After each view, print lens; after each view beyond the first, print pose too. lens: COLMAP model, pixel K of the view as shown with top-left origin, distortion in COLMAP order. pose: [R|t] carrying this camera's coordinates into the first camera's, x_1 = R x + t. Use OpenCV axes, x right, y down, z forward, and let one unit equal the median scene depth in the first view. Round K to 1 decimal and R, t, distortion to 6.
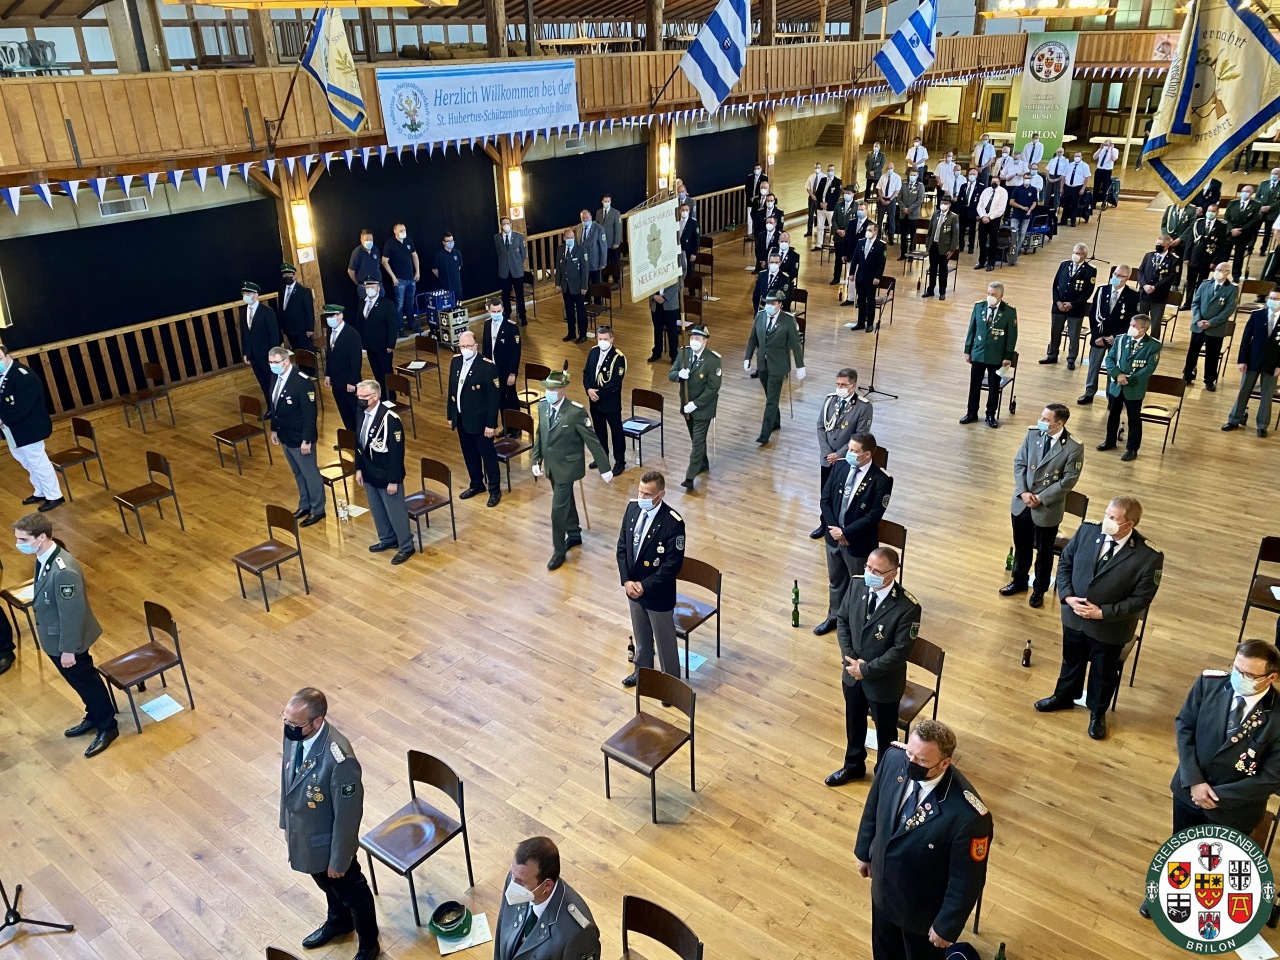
lens RADIAL K [[962.6, 0, 640.0], [0, 962.6, 480.0], [0, 0, 1]] dist [-0.006046, -0.000278]
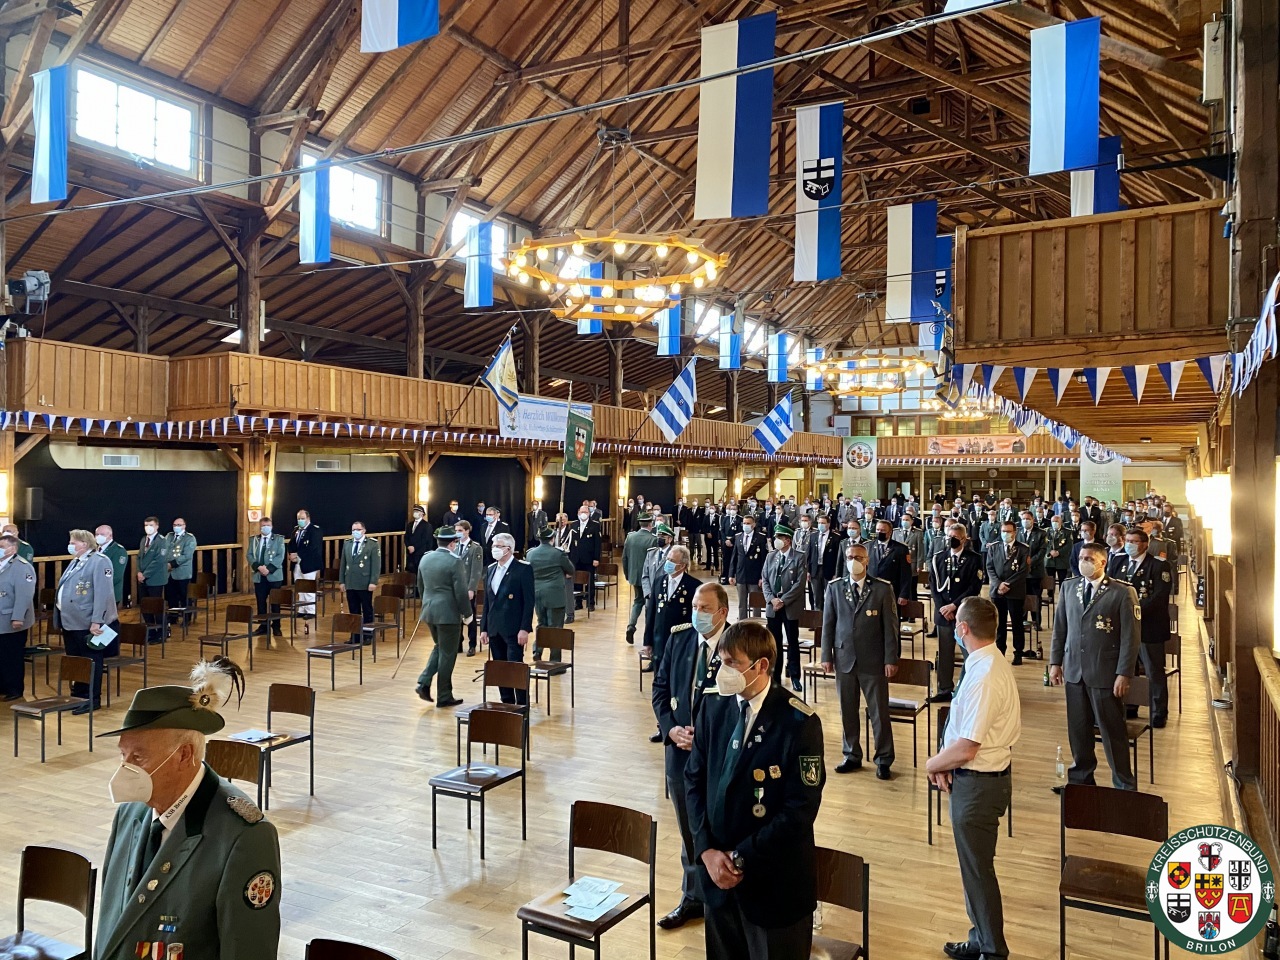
lens RADIAL K [[979.8, 0, 640.0], [0, 979.8, 480.0], [0, 0, 1]] dist [0.032376, -0.000390]
pose [[0.985137, 0.025420, 0.169877, -0.245677], [0.049423, 0.905218, -0.422064, 0.345064], [-0.164505, 0.424187, 0.890507, -0.388131]]
